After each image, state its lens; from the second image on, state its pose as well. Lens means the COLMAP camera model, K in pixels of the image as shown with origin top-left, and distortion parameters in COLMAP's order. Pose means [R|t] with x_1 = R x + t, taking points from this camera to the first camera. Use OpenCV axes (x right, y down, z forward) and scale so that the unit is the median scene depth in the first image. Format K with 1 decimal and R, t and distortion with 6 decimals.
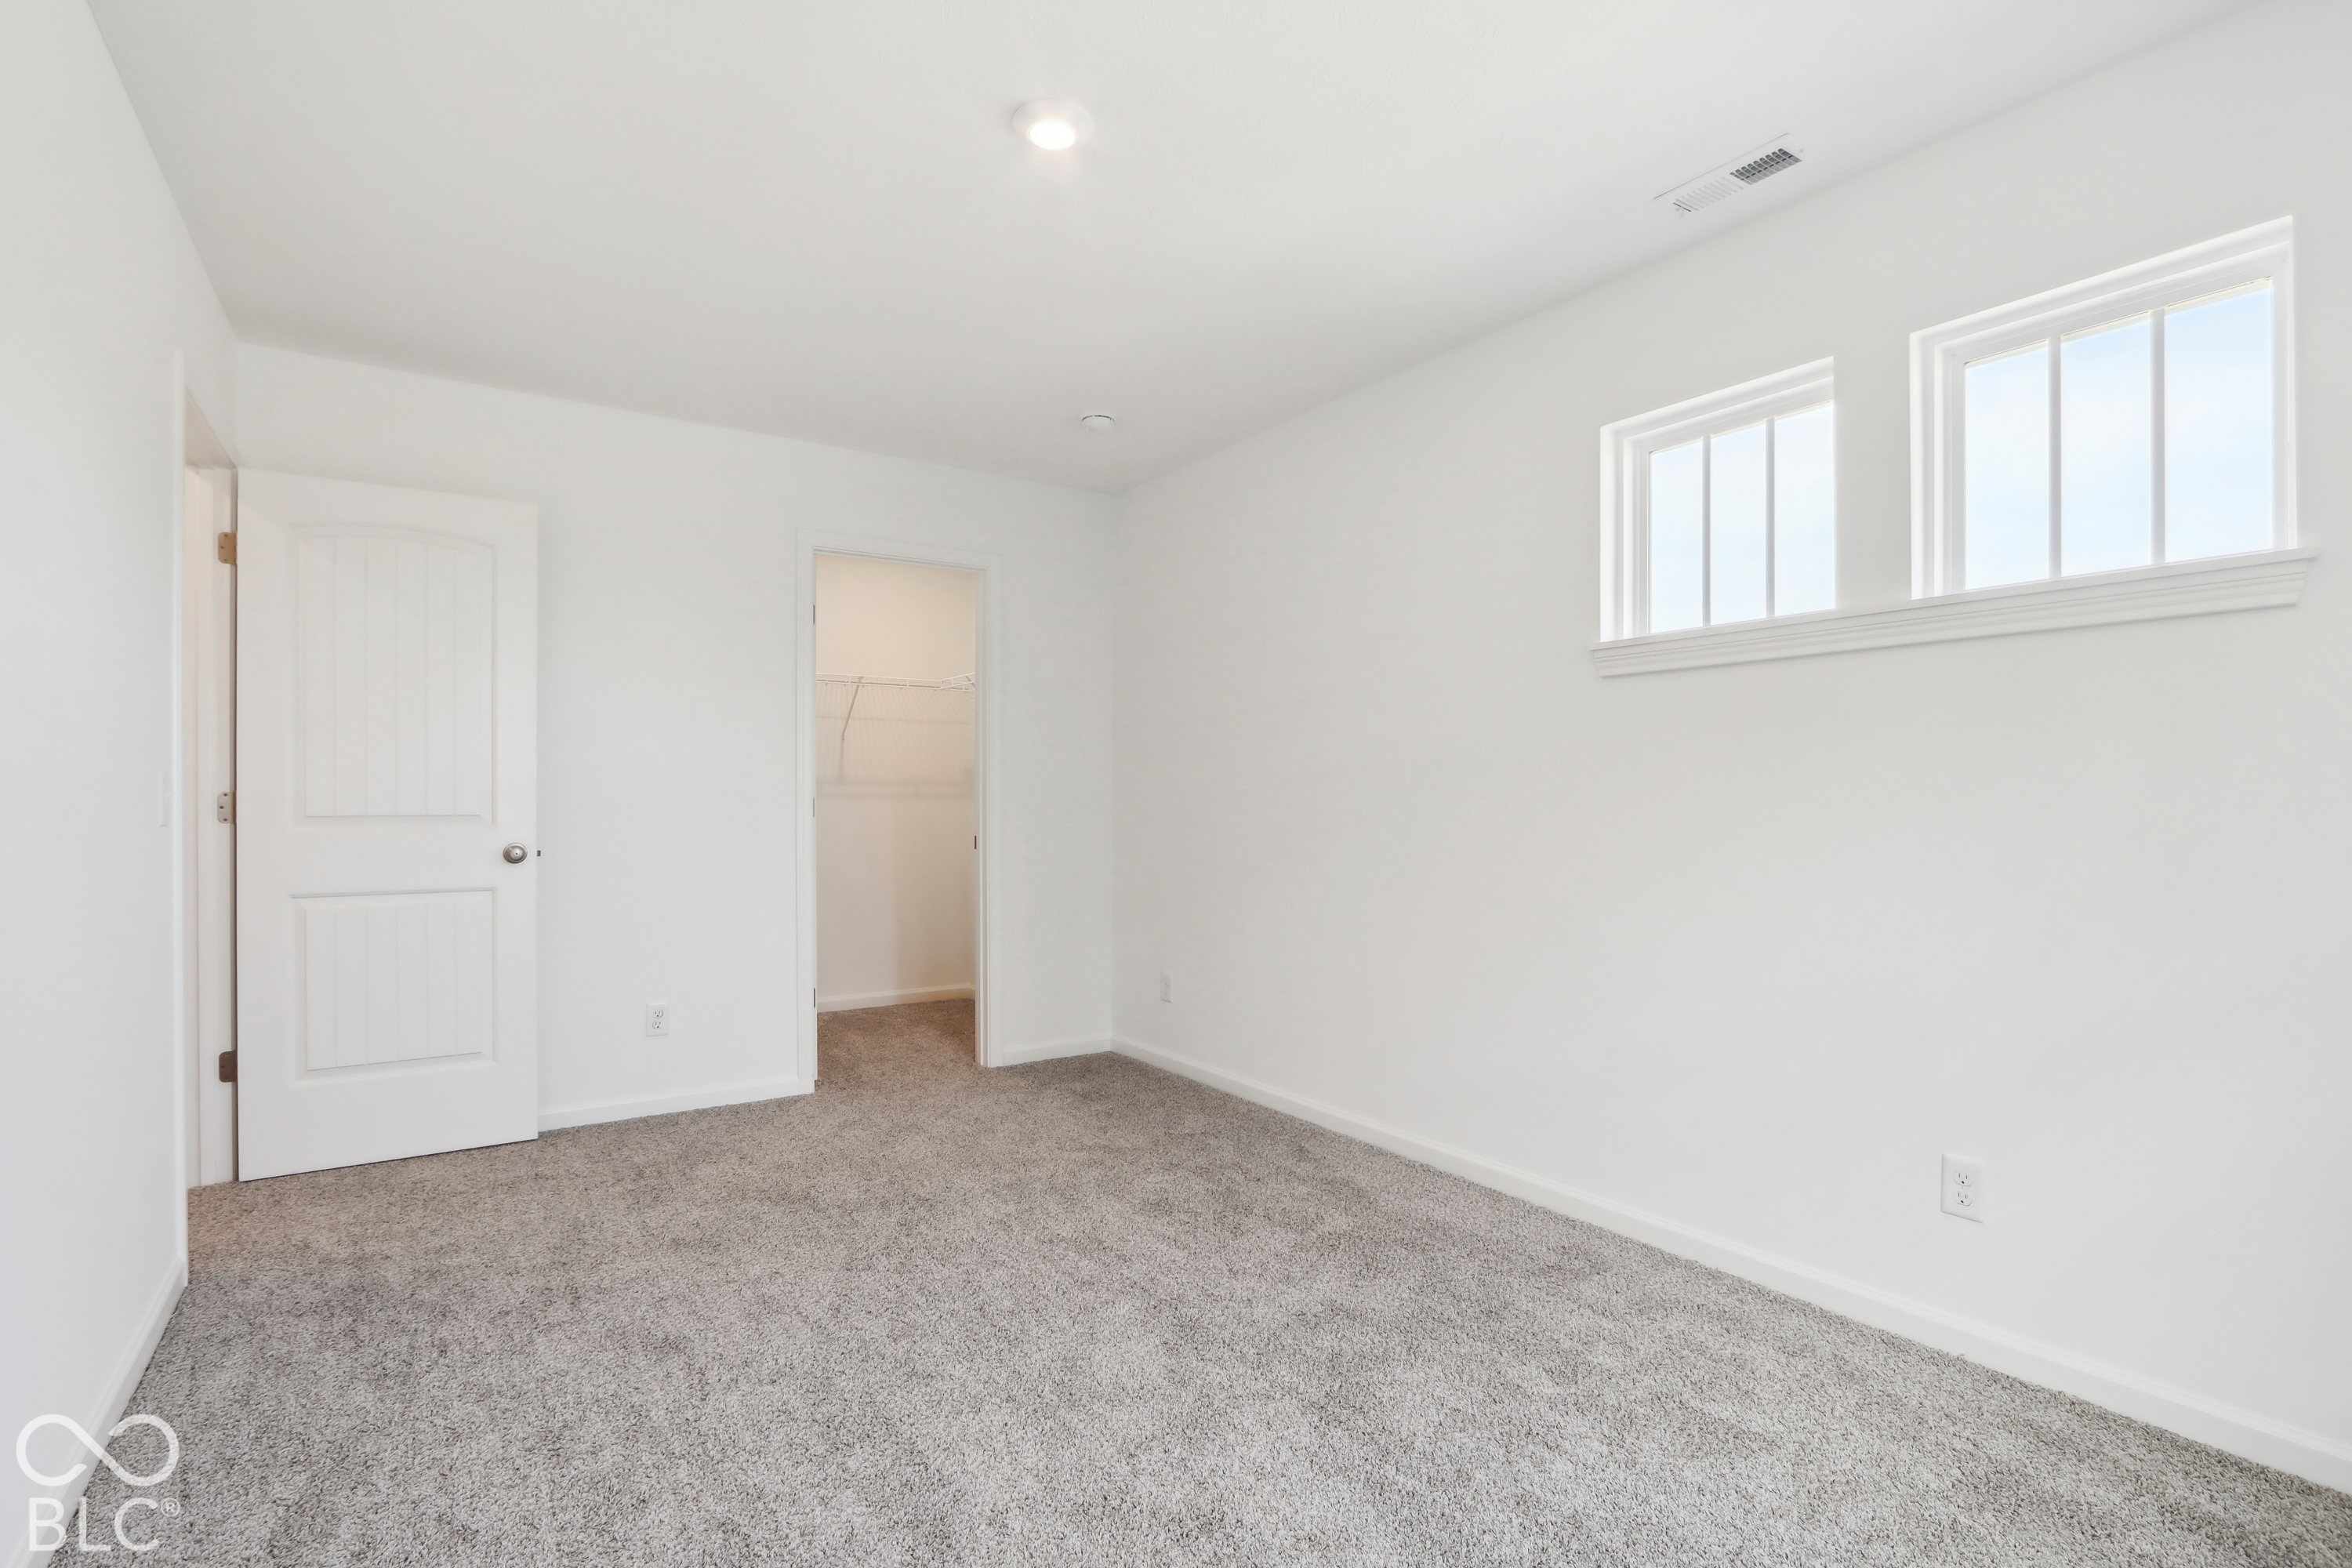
lens RADIAL K [[1144.3, 0, 1173.2], [0, 1144.3, 794.9], [0, 0, 1]] dist [0.000826, 0.000218]
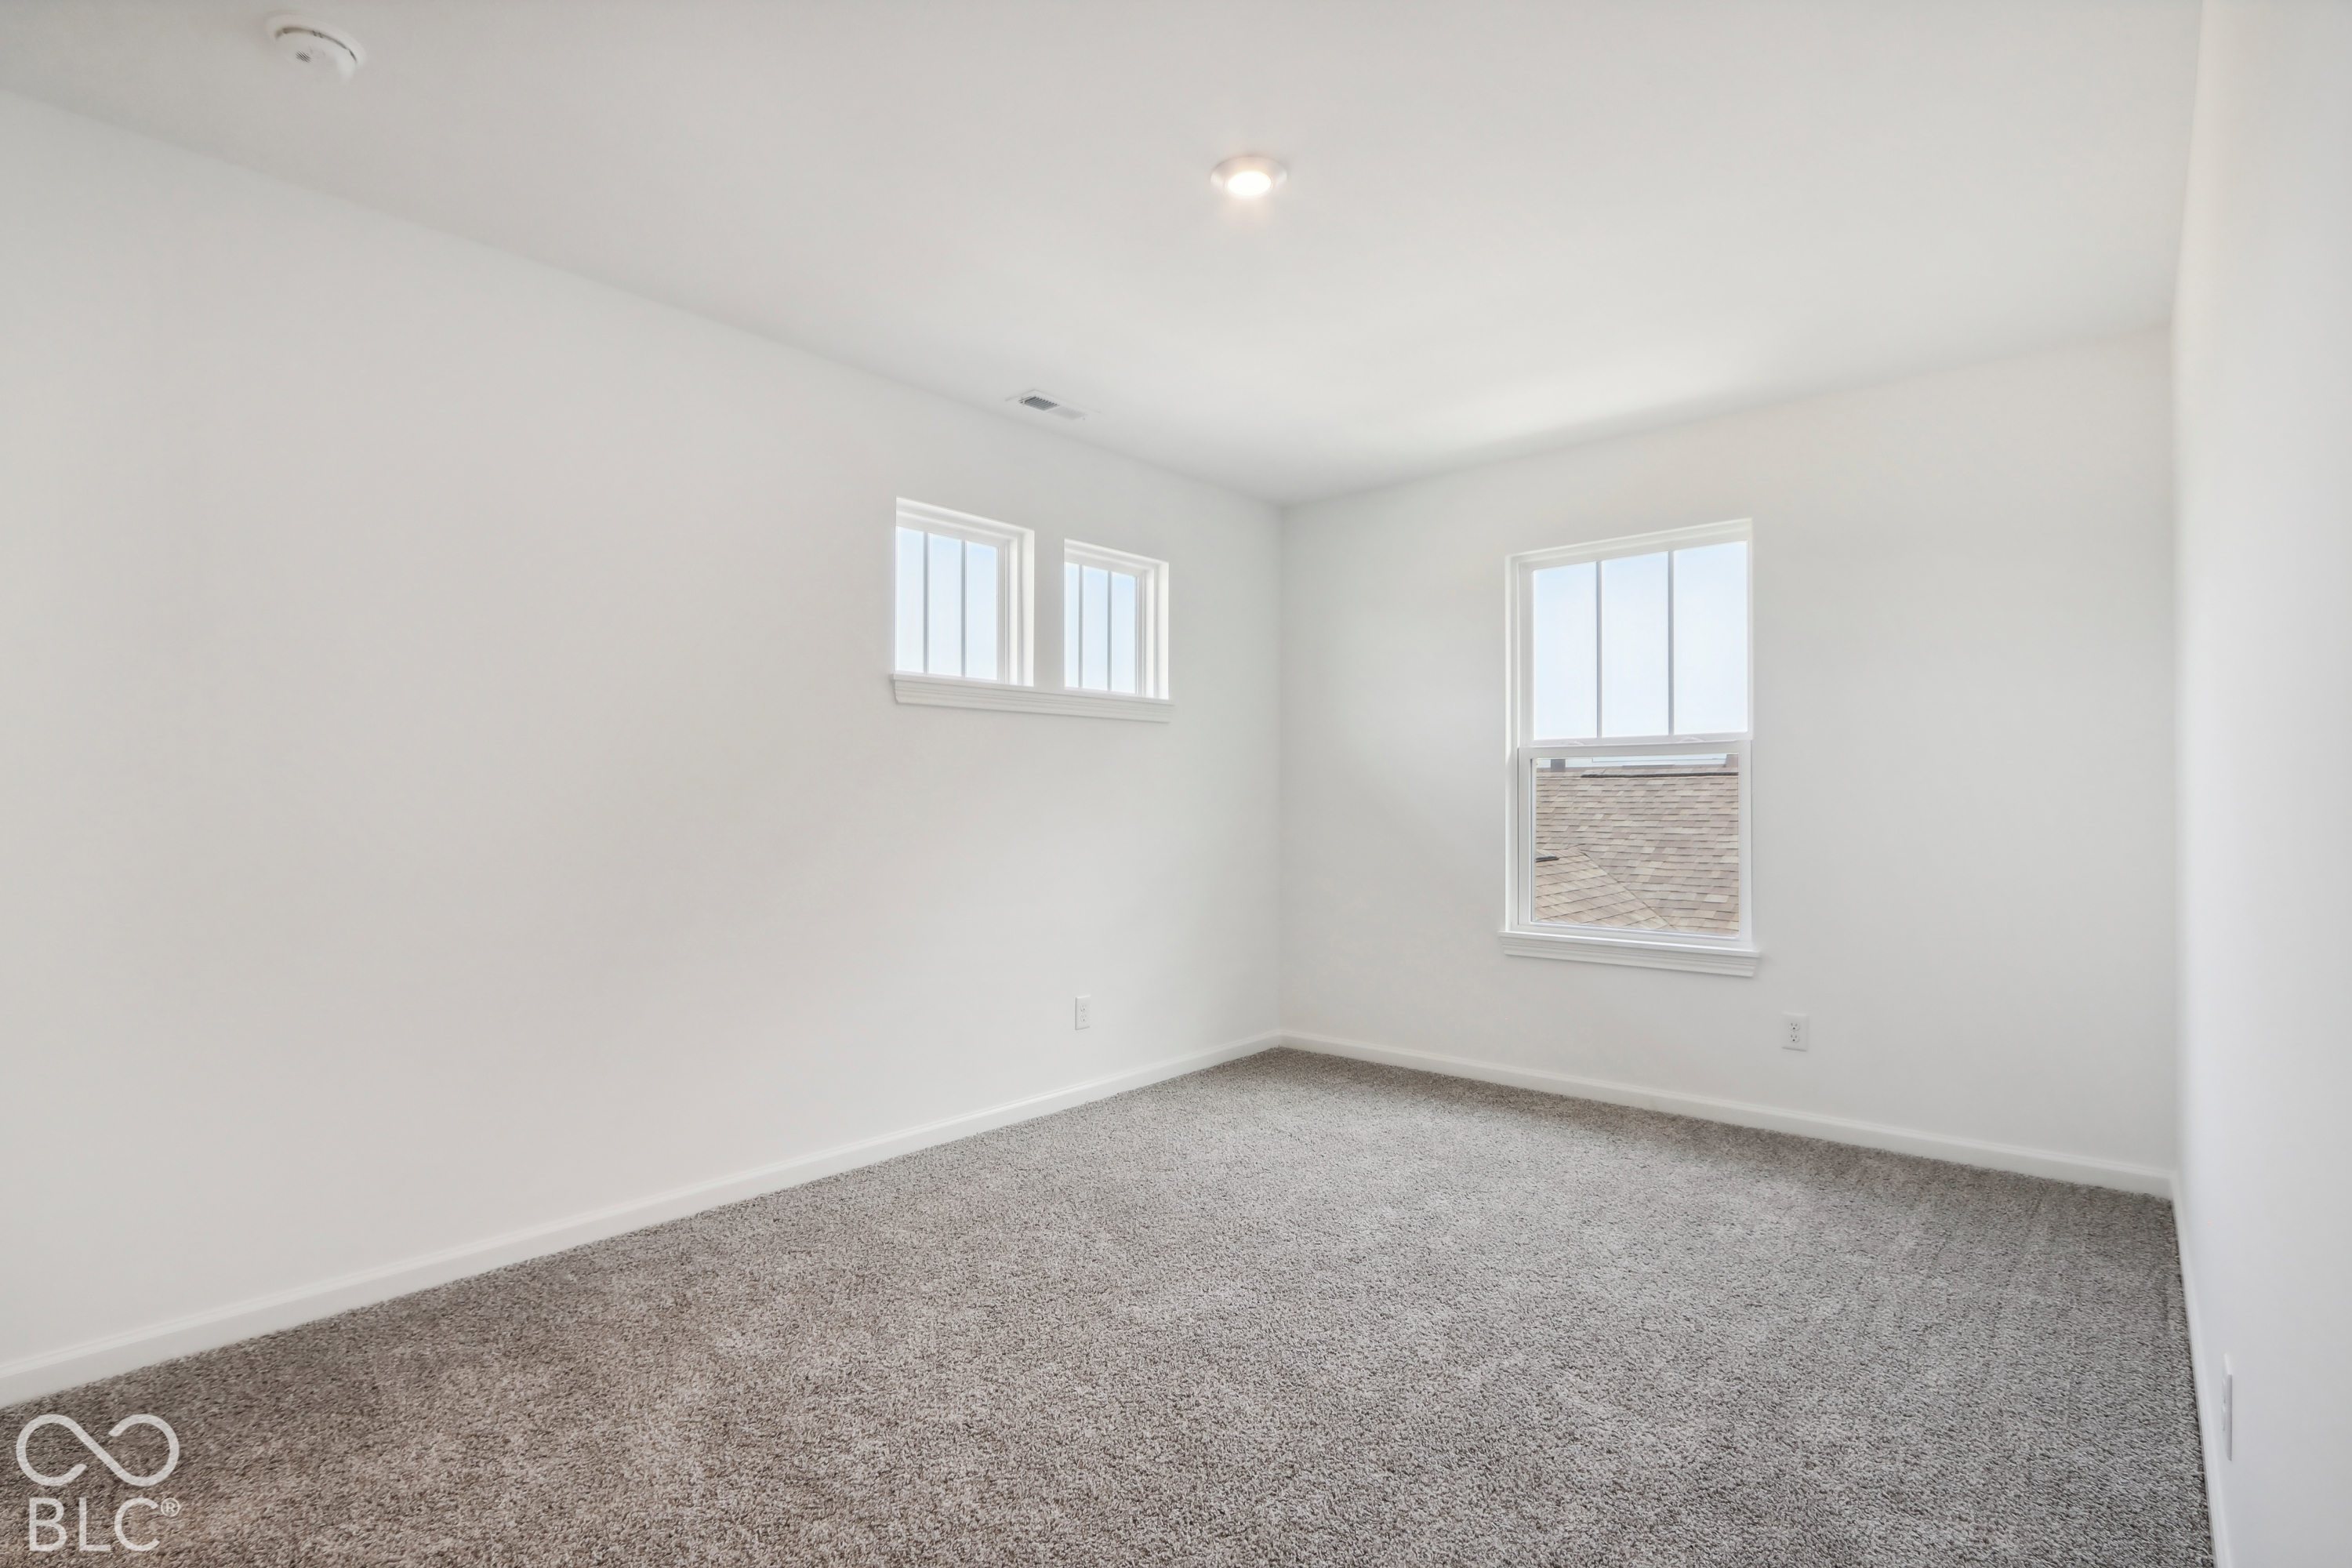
lens RADIAL K [[1111.9, 0, 1191.0], [0, 1111.9, 777.1], [0, 0, 1]] dist [0.001009, 0.000135]
pose [[-0.276592, 0.027646, 0.960590, -0.910187], [0.001454, 0.999597, -0.028350, 0.012055], [-0.960986, -0.006445, -0.276521, 1.100436]]
